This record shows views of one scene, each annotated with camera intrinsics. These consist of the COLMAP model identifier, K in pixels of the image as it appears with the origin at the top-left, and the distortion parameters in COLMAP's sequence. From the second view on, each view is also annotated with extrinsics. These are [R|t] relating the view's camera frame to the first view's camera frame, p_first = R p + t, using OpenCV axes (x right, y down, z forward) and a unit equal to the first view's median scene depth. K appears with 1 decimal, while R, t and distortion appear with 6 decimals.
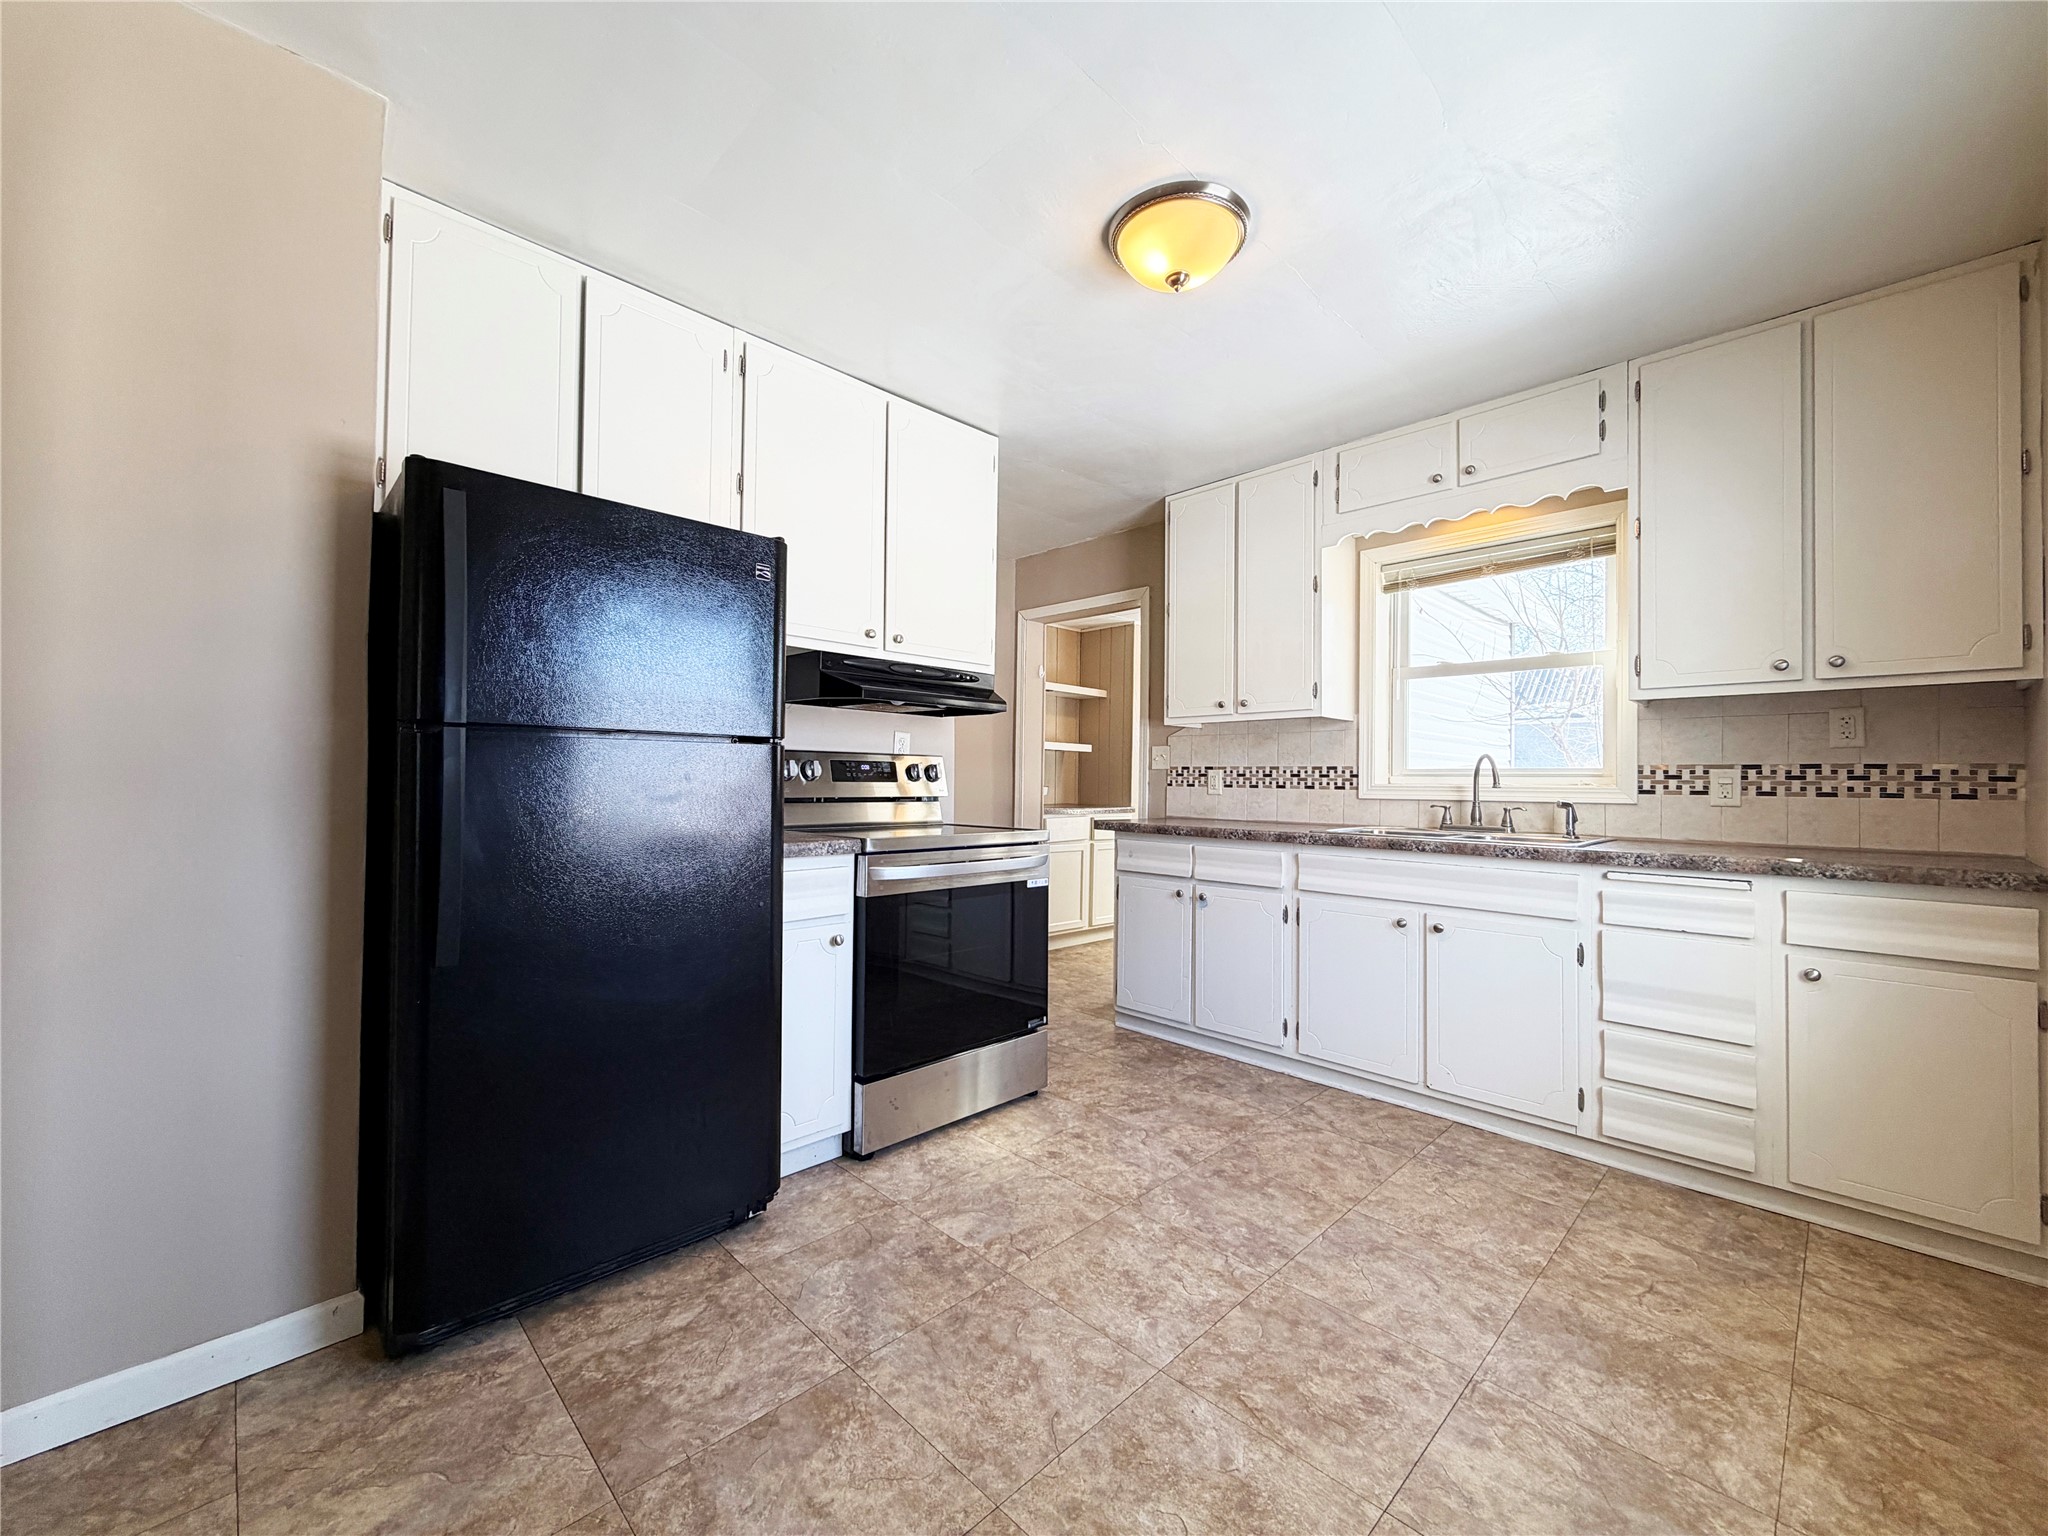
lens RADIAL K [[813.8, 0, 1024.0], [0, 813.8, 768.0], [0, 0, 1]] dist [-0.000142, -0.000281]
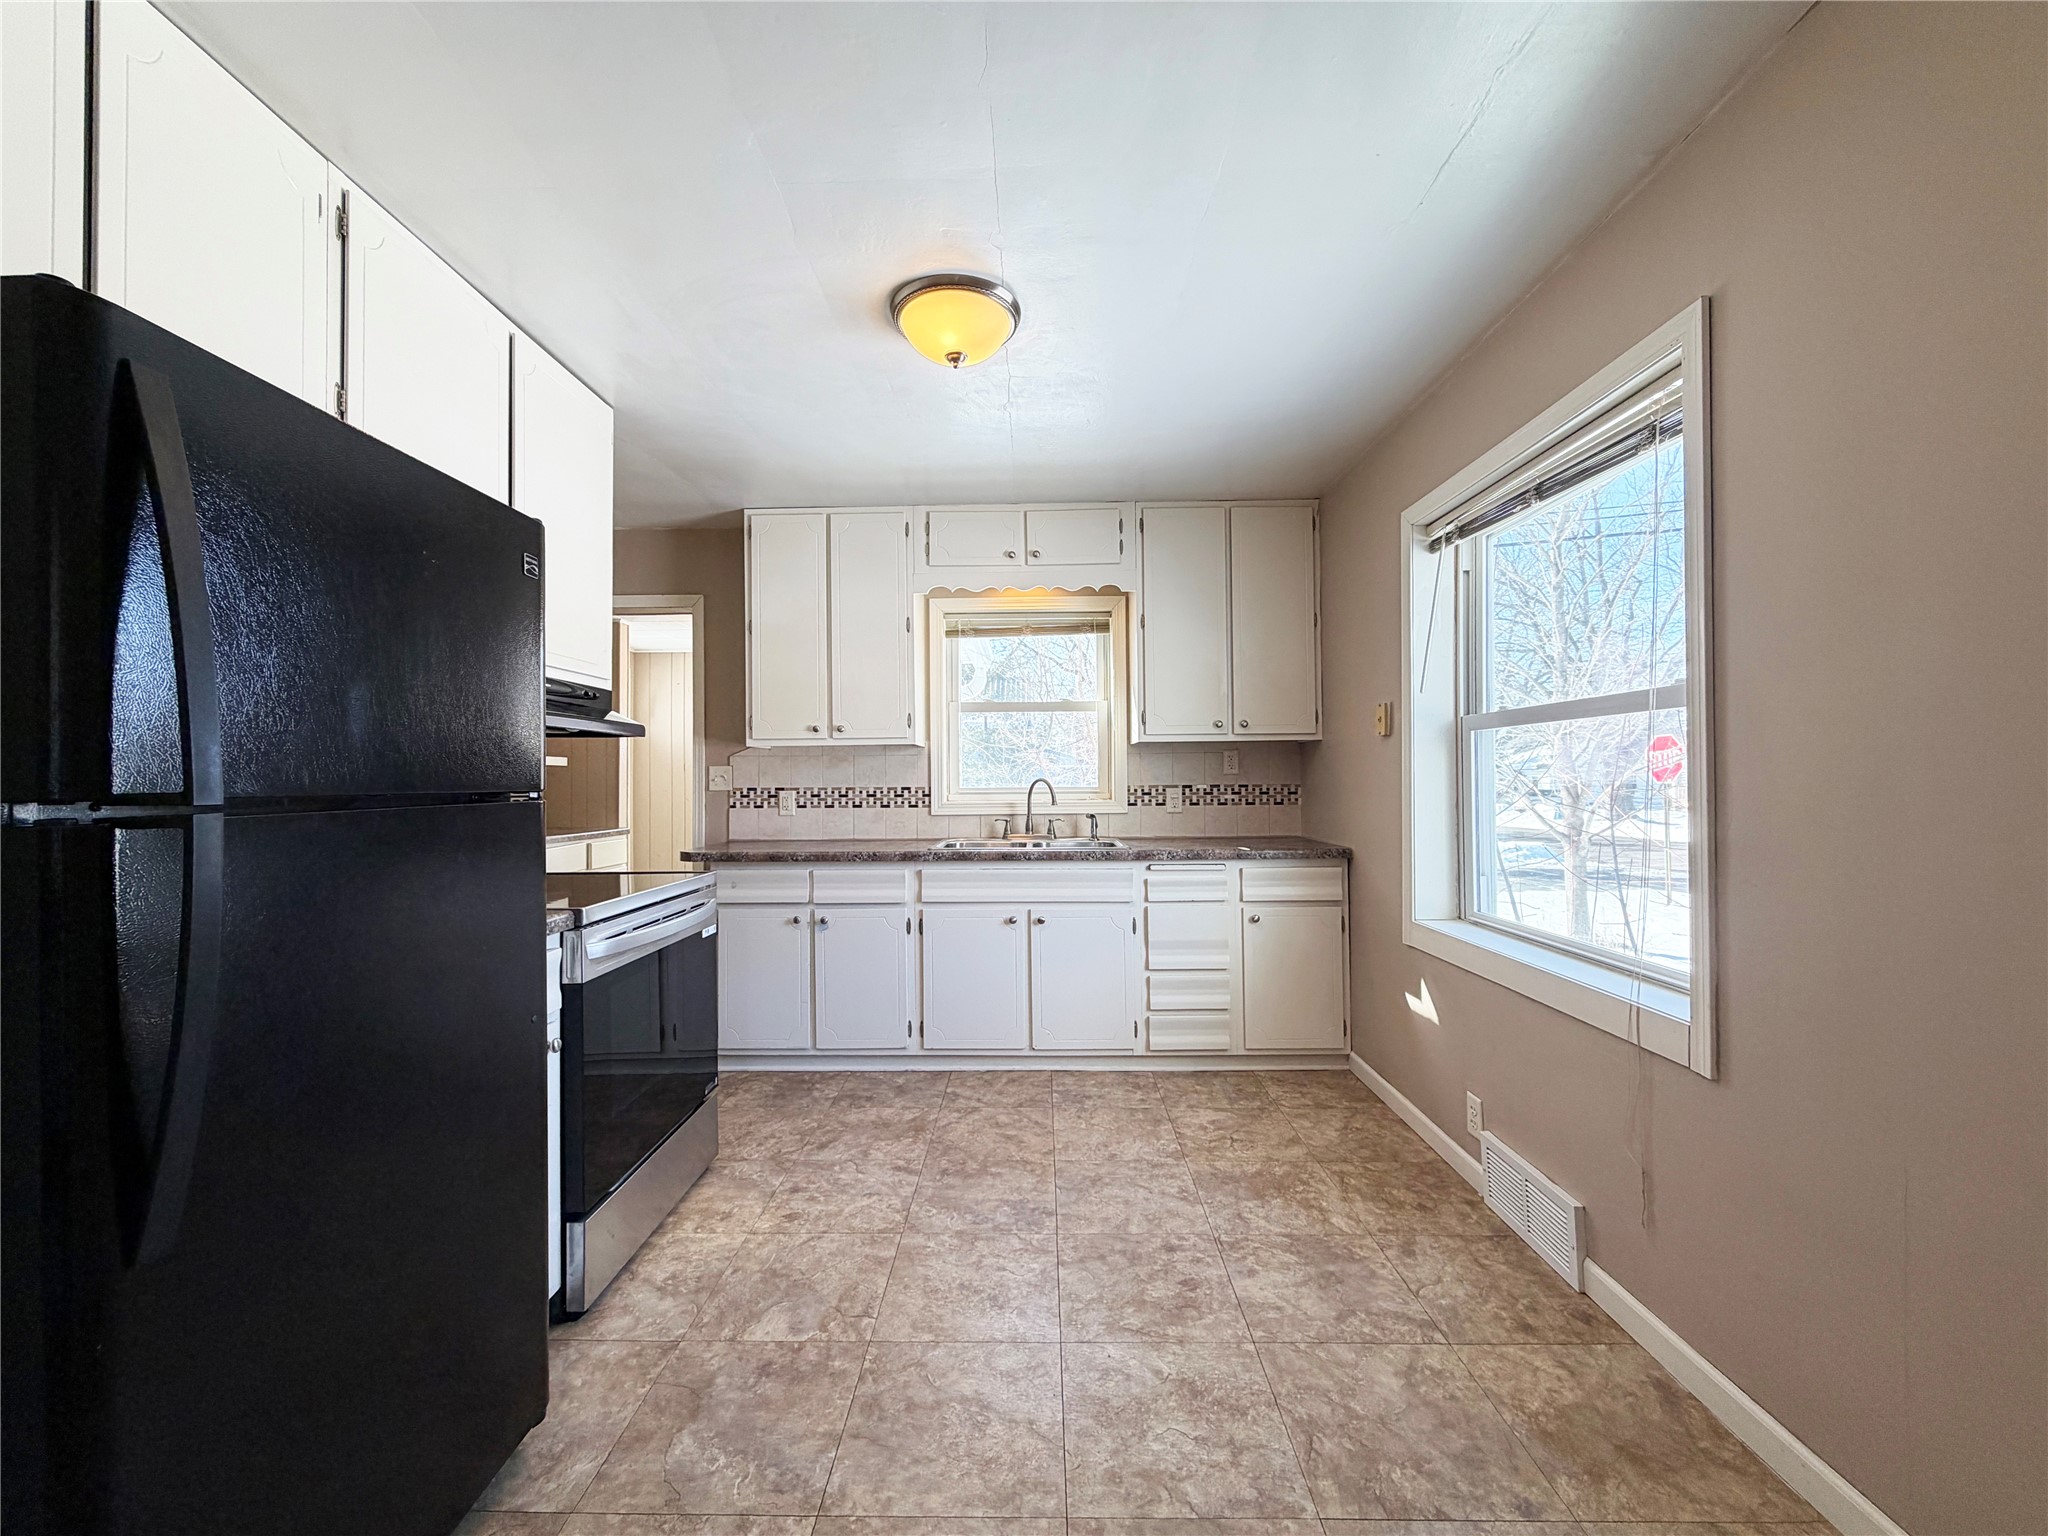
lens RADIAL K [[809.3, 0, 1024.0], [0, 809.3, 768.0], [0, 0, 1]] dist [-0.000705, -0.000195]
pose [[0.715759, -0.007049, 0.698312, -0.382835], [0.004519, 0.999975, 0.005463, -0.045577], [-0.698333, -0.000754, 0.715773, 0.125826]]
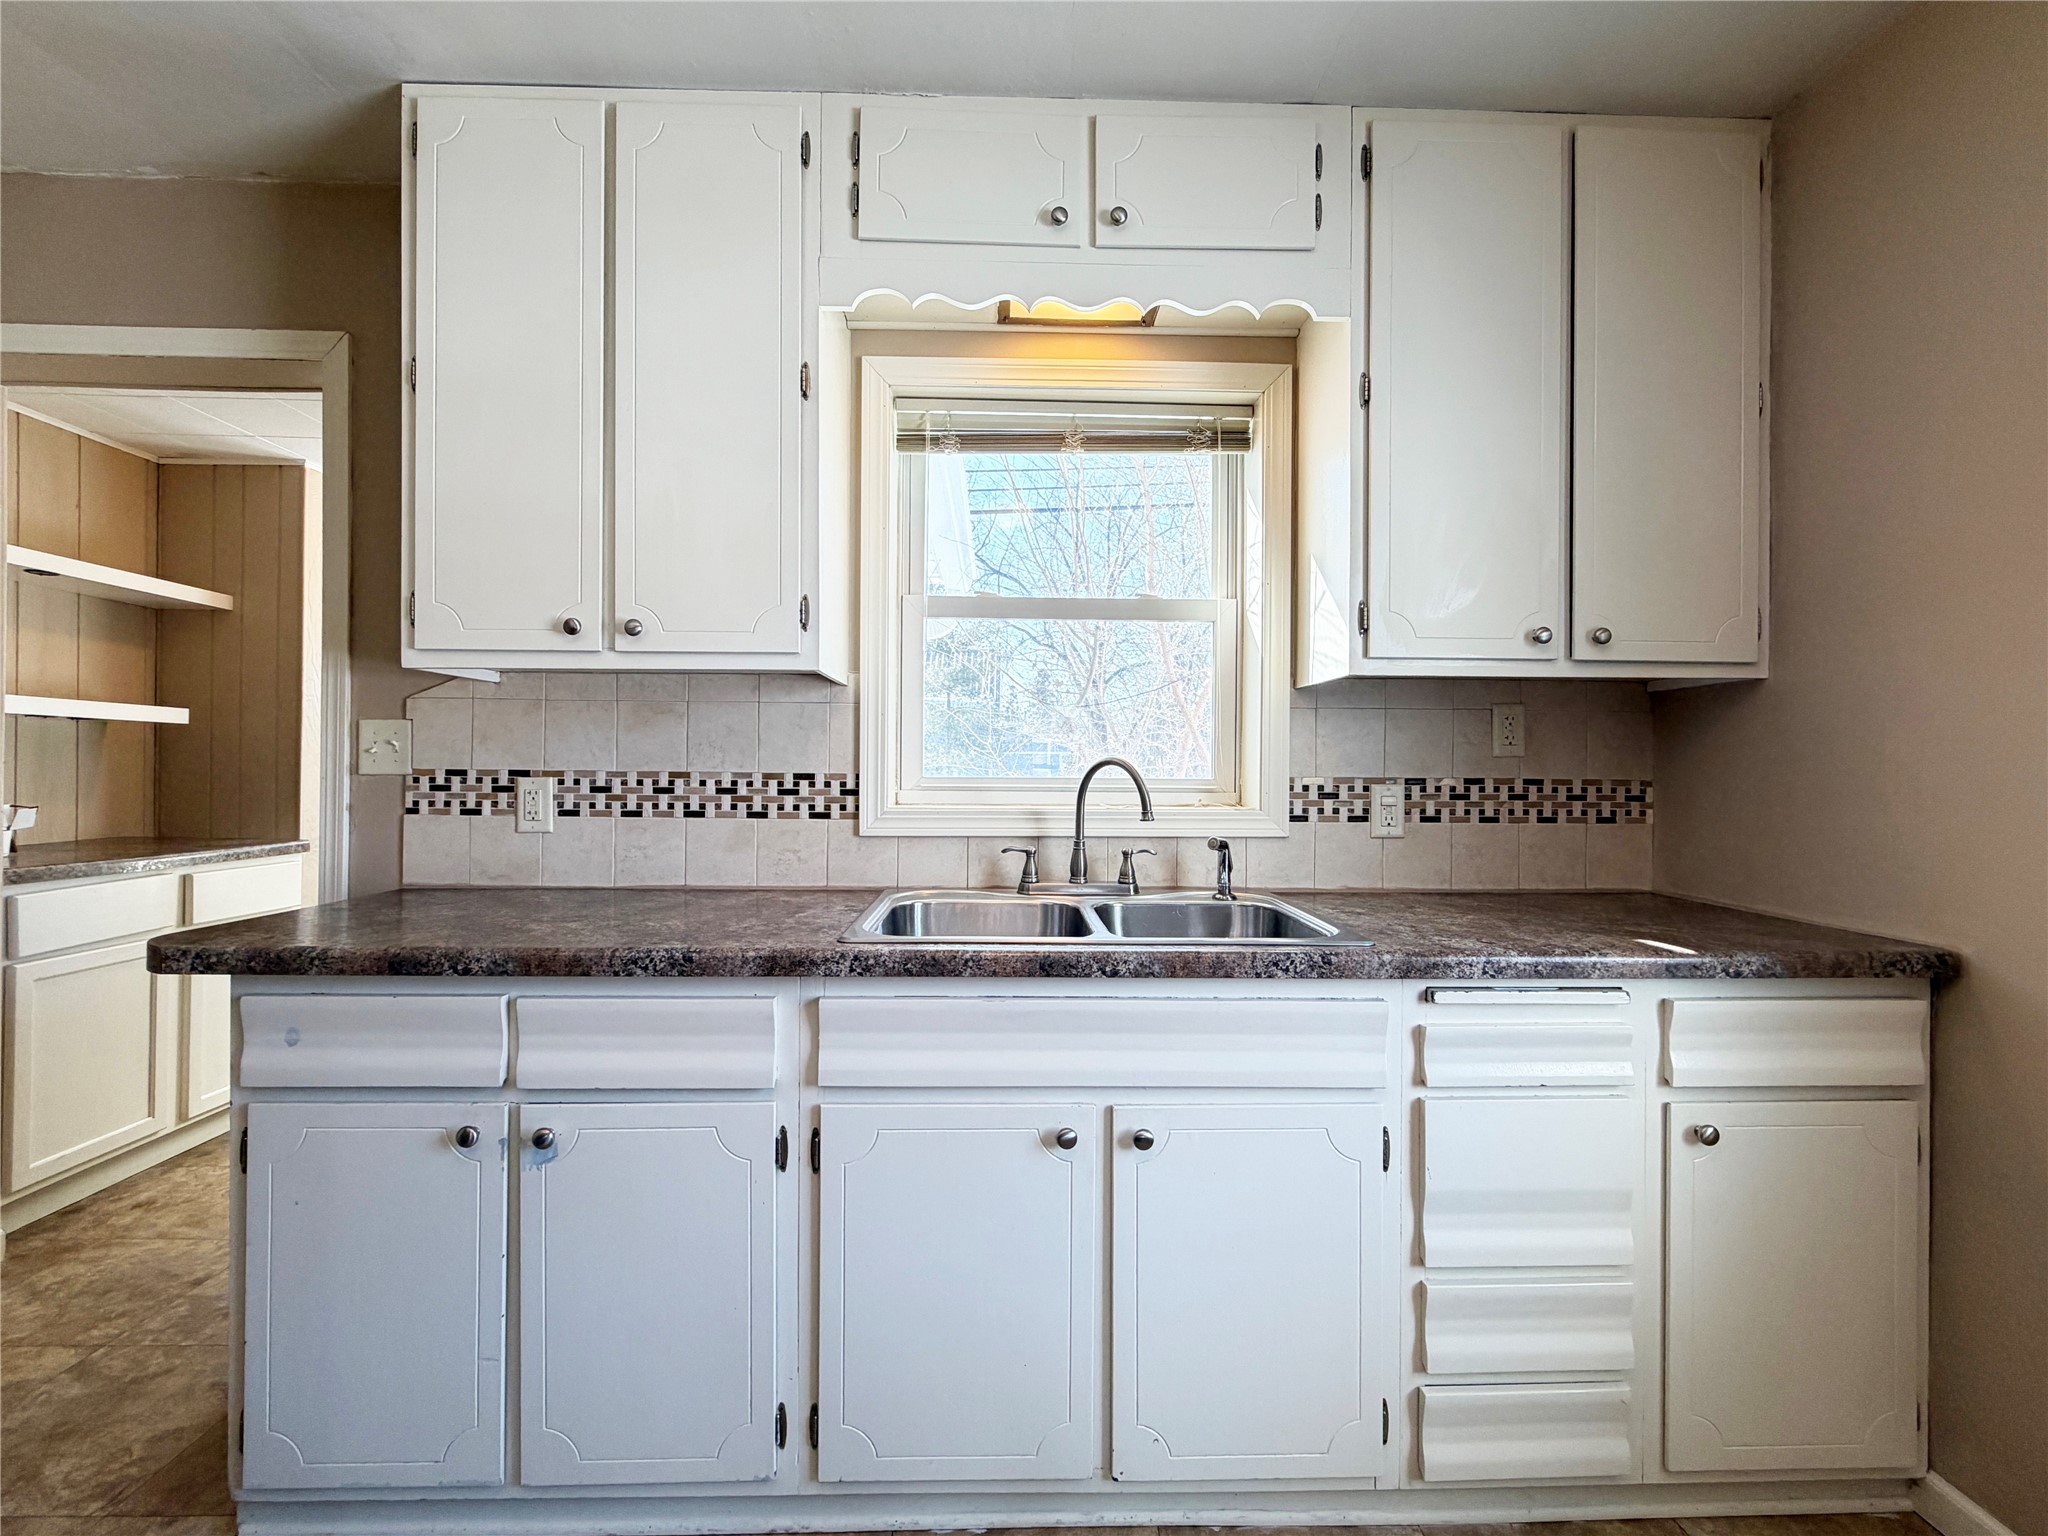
lens RADIAL K [[885.1, 0, 1023.9], [0, 885.1, 773.2], [0, 0, 1]] dist [-0.000794, 0.000169]
pose [[0.686503, -0.008168, 0.727081, 0.098945], [-0.012054, 0.999672, 0.022611, -0.021751], [-0.727027, -0.024287, 0.686179, 0.714119]]
